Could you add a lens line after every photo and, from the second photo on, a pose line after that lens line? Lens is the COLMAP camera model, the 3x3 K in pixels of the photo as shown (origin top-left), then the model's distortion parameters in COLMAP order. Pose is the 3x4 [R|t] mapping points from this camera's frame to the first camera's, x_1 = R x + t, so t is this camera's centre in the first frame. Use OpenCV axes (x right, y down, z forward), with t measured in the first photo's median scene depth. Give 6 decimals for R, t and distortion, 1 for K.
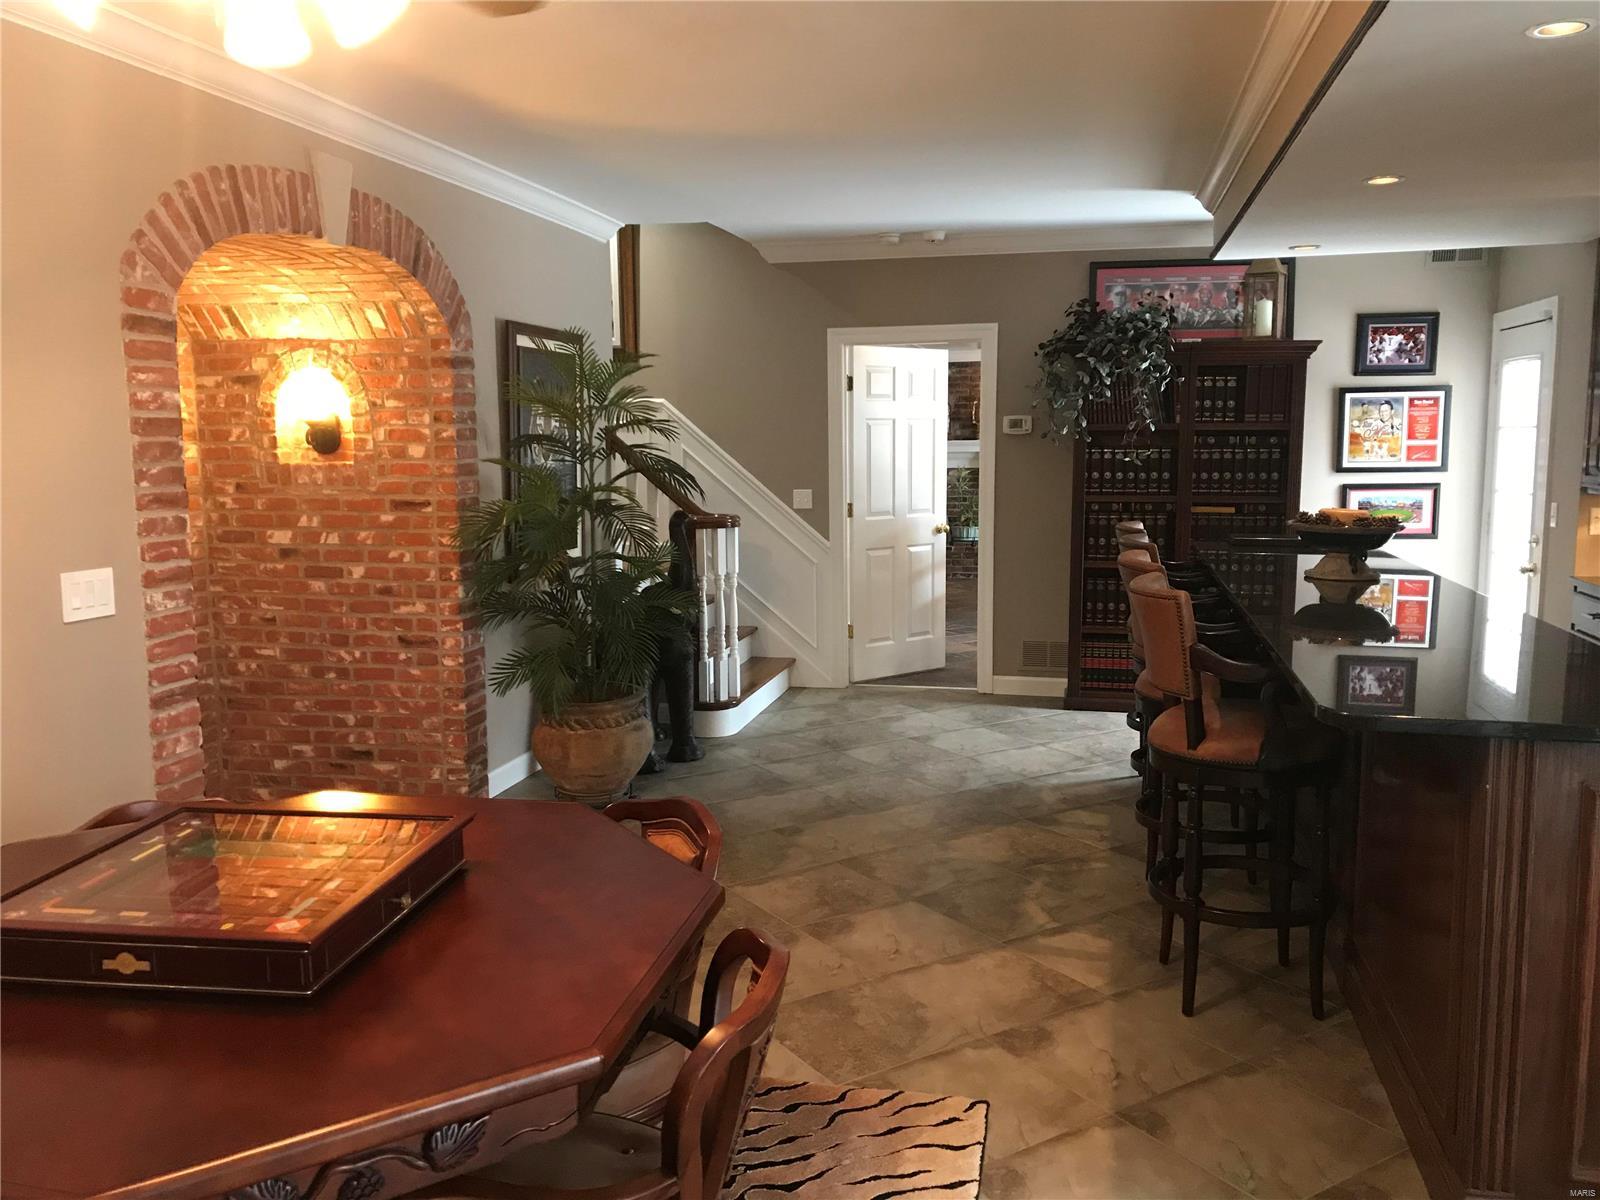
lens RADIAL K [[1310.0, 0, 797.7], [0, 1310.0, 600.4], [0, 0, 1]] dist [0.046527, -0.077495]
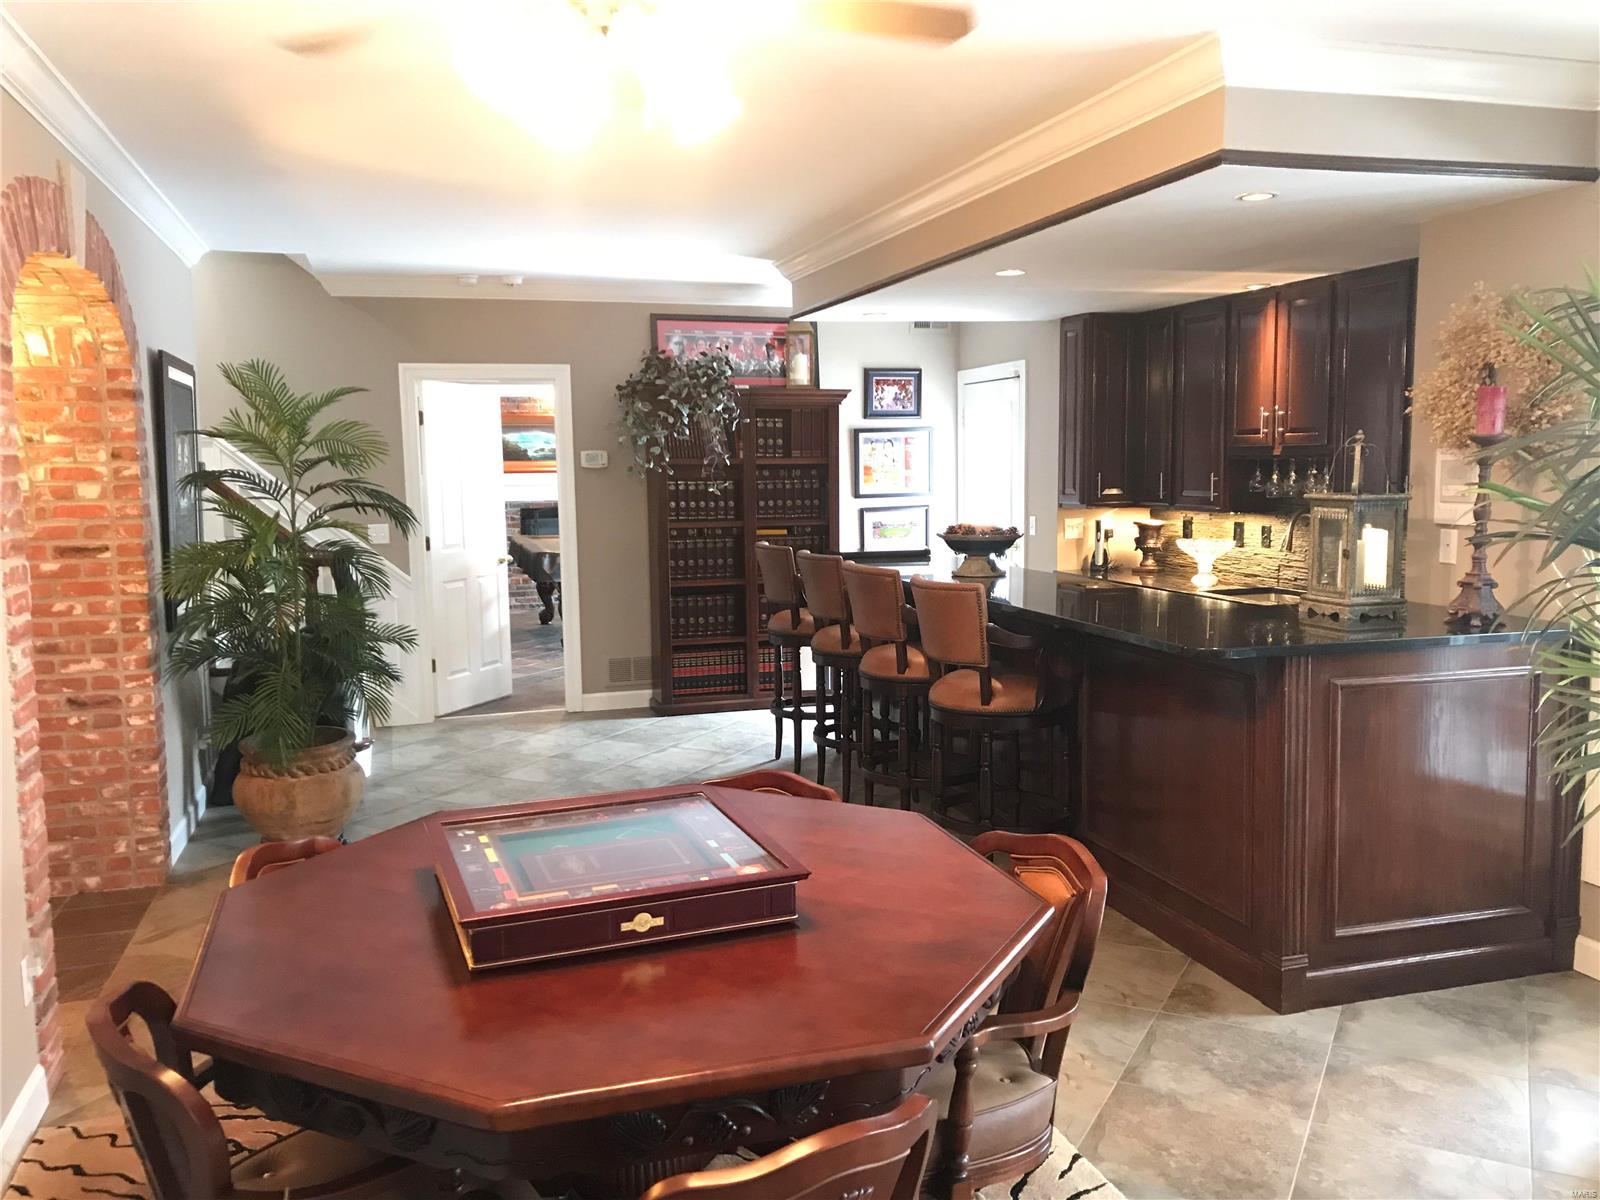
lens RADIAL K [[1310.0, 0, 809.9], [0, 1310.0, 609.1], [0, 0, 1]] dist [0.046527, -0.077495]
pose [[0.866518, -0.061626, 0.495327, -0.240692], [0.071541, 0.997437, -0.001056, 0.002847], [-0.493993, 0.036351, 0.868706, -0.023198]]
